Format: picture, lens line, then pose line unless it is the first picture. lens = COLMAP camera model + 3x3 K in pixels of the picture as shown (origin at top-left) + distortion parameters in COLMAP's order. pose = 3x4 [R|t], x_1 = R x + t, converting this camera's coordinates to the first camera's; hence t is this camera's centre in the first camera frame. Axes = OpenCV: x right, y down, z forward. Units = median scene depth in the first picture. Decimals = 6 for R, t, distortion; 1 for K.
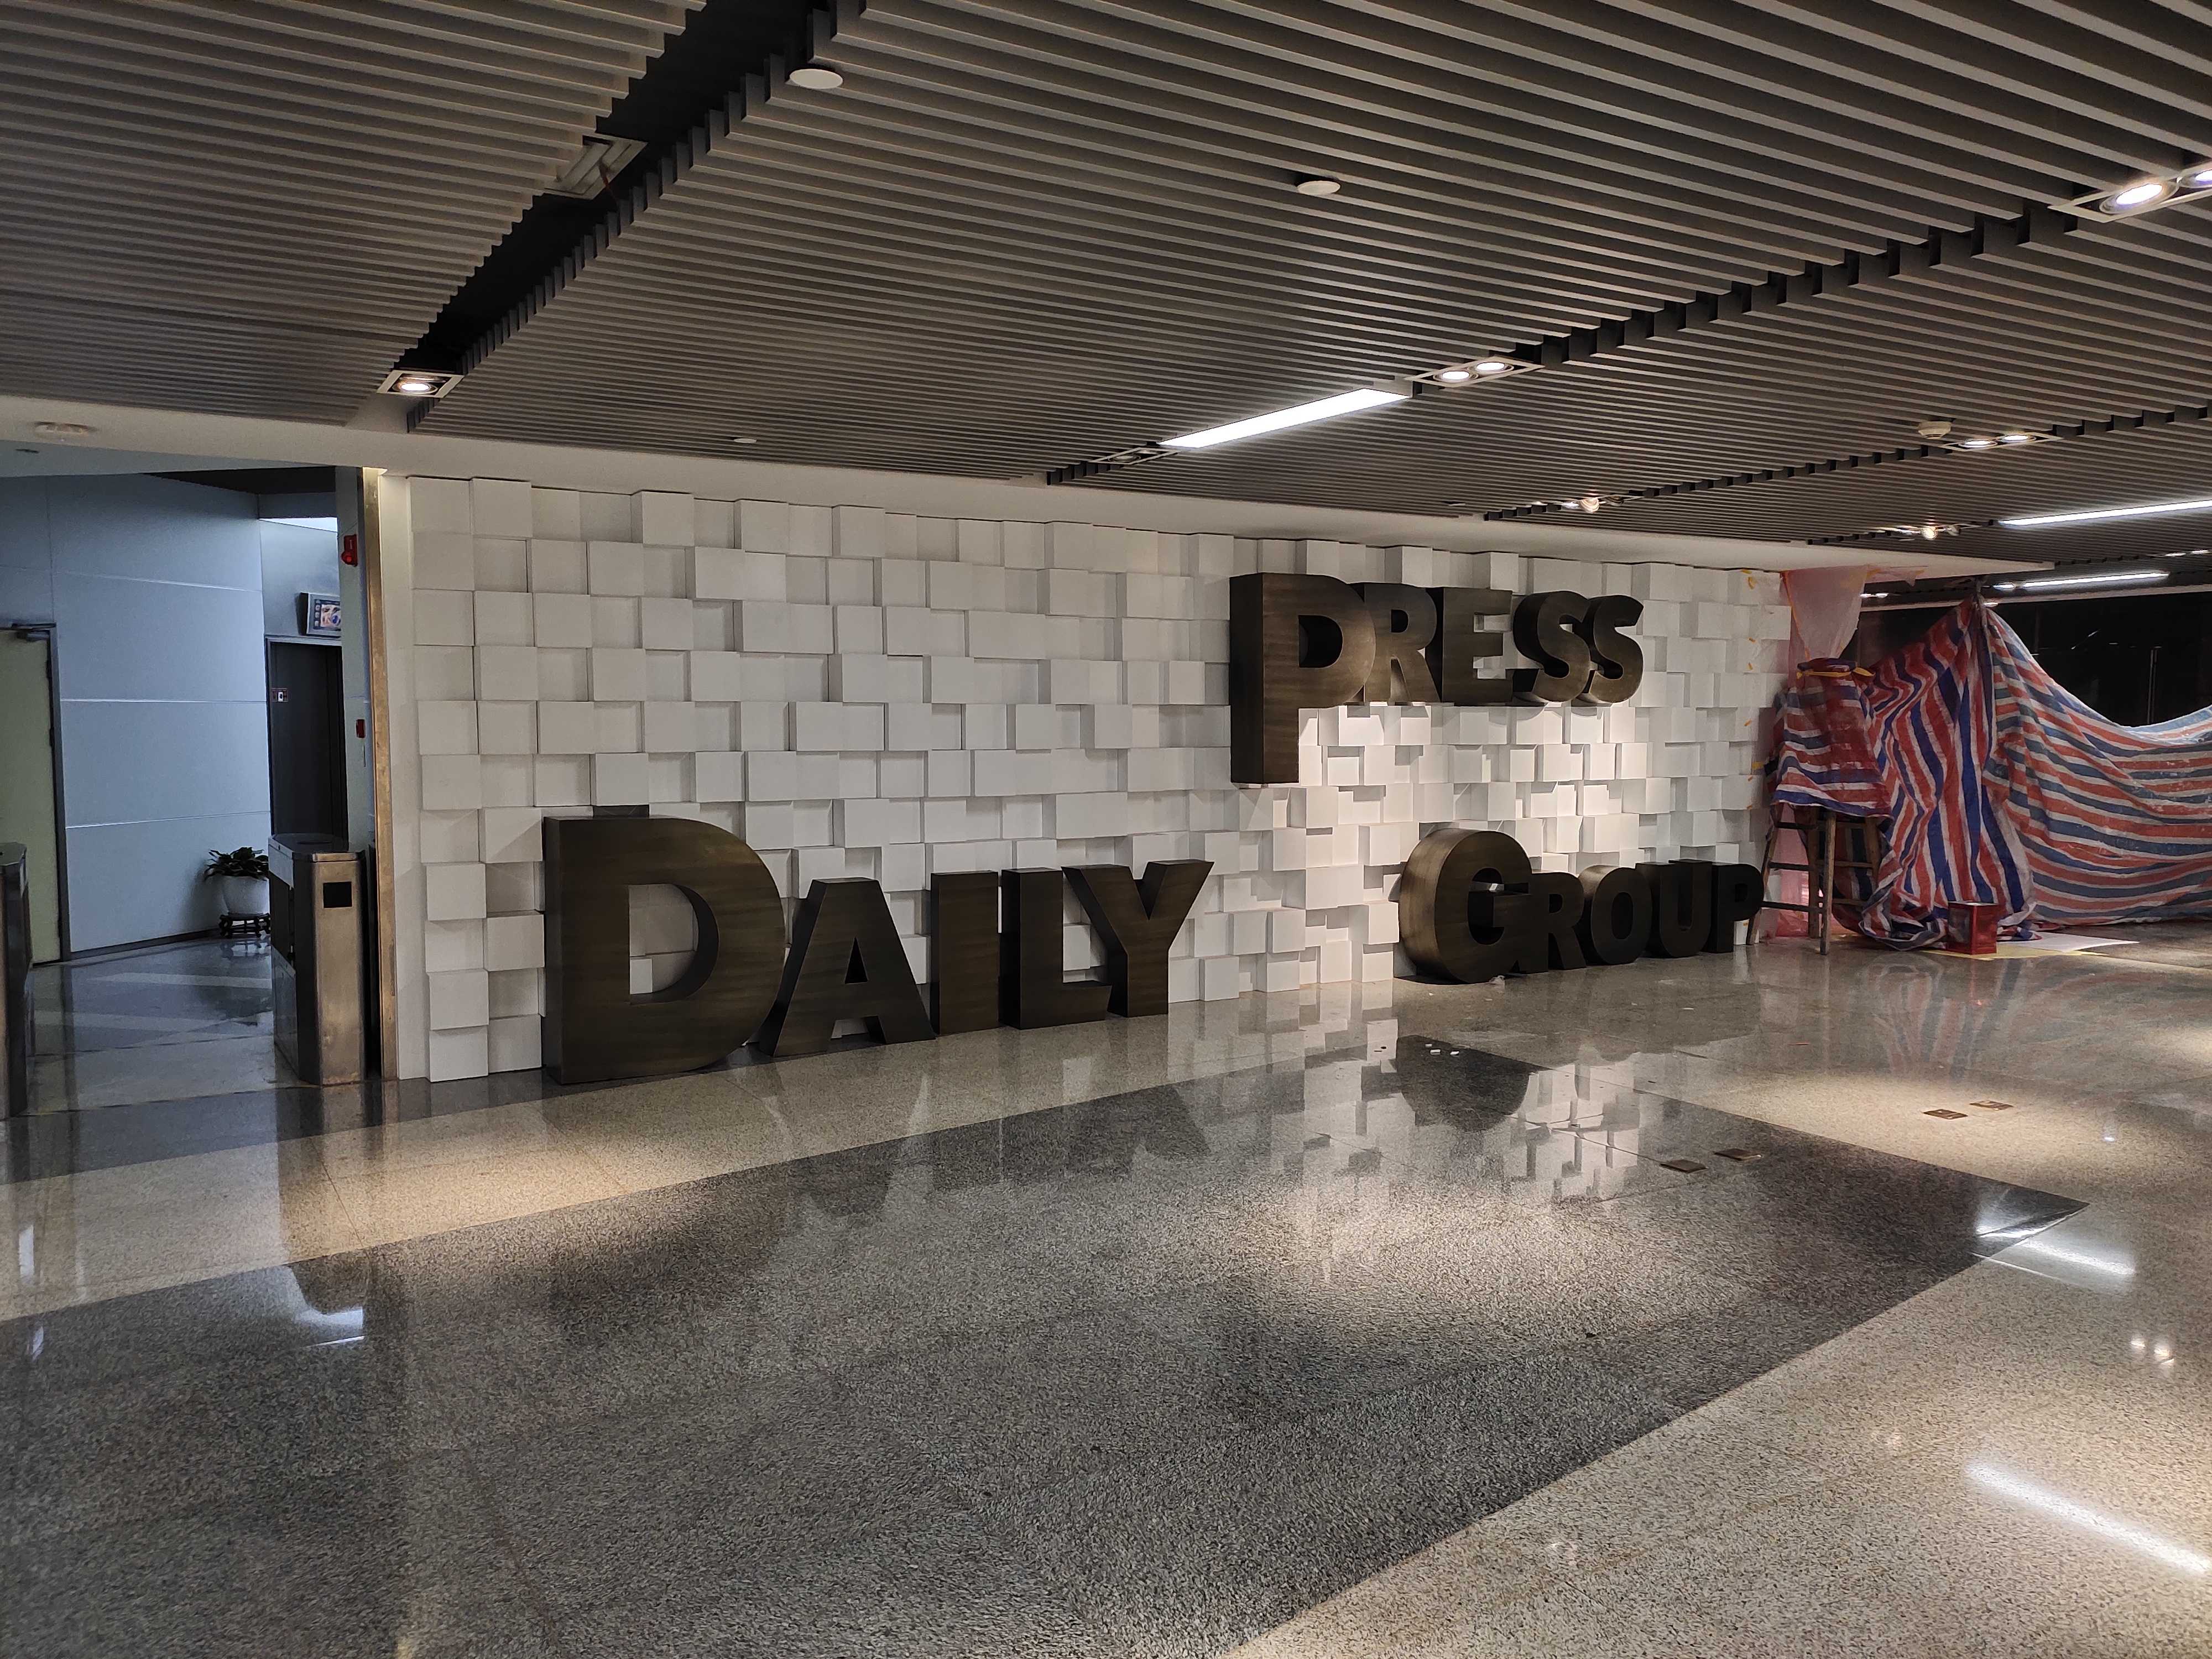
lens RADIAL K [[1664.0, 0, 1103.3], [0, 1664.0, 822.8], [0, 0, 1]] dist [0.056465, -0.051221]
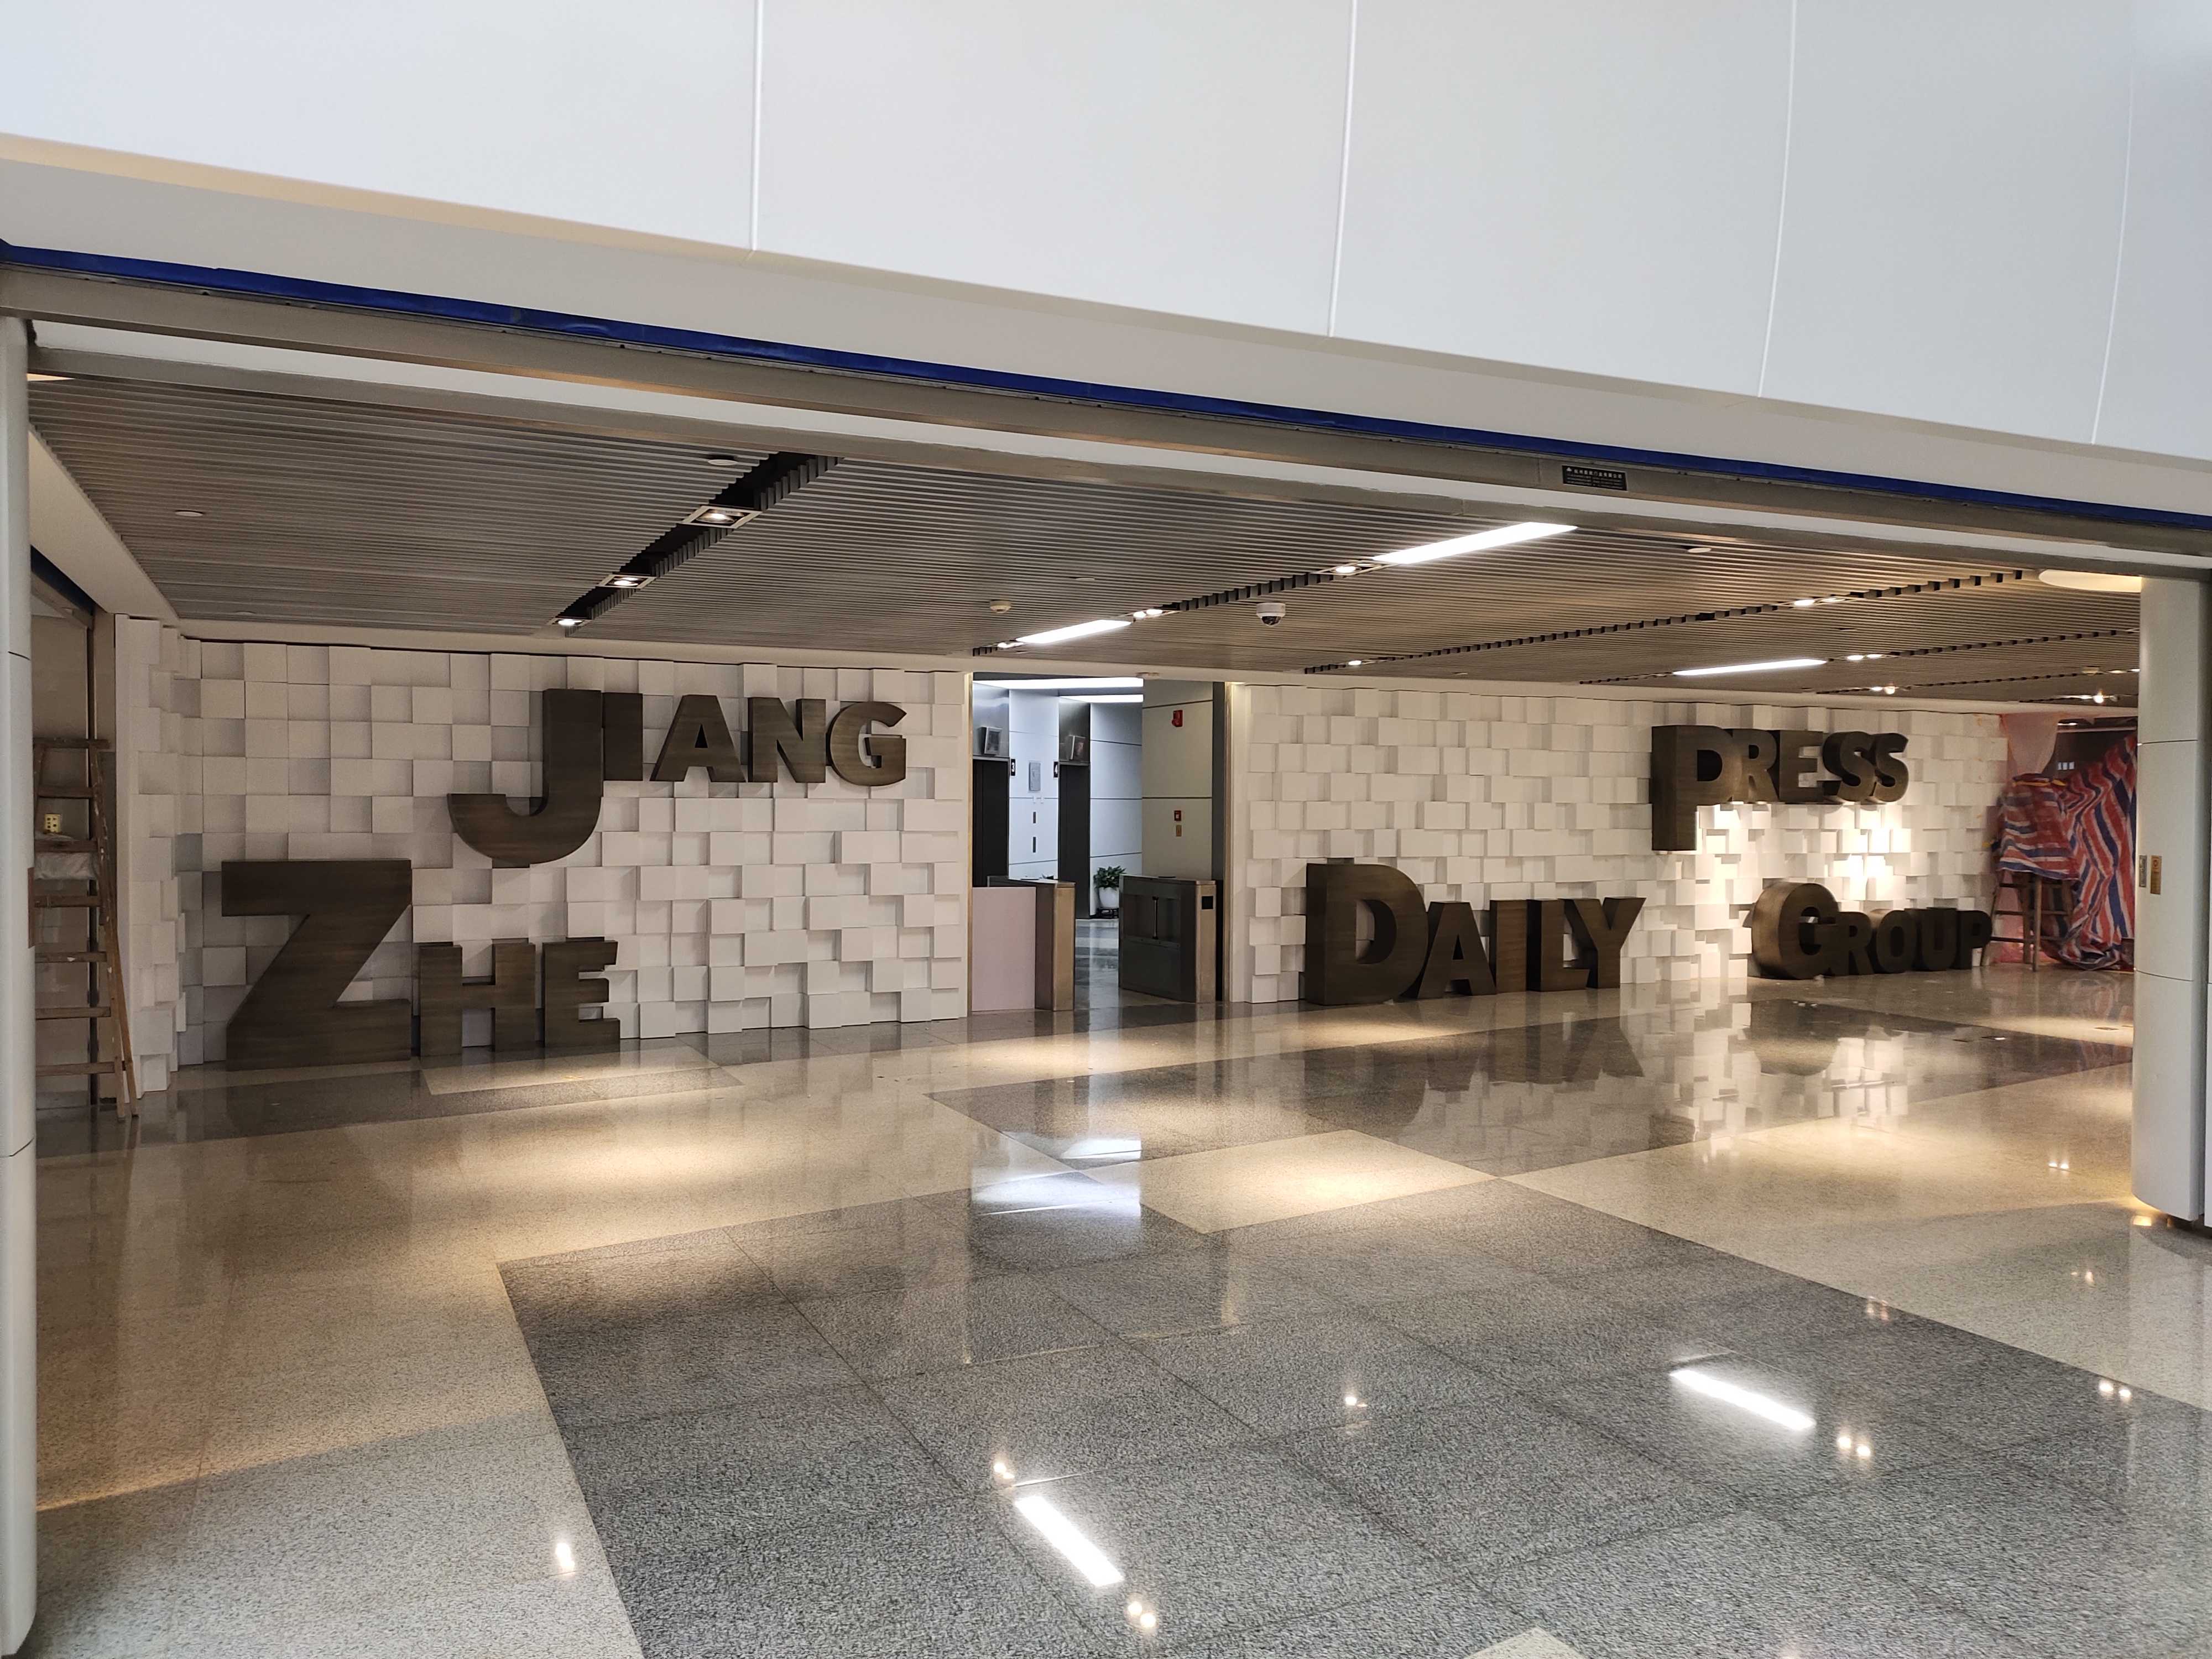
lens RADIAL K [[1664.0, 0, 1102.5], [0, 1664.0, 829.2], [0, 0, 1]] dist [0.056465, -0.051221]
pose [[0.995371, 0.004285, -0.096016, -0.287035], [-0.009355, 0.998581, -0.052419, 0.043618], [0.095655, 0.053075, 0.993999, -0.652937]]
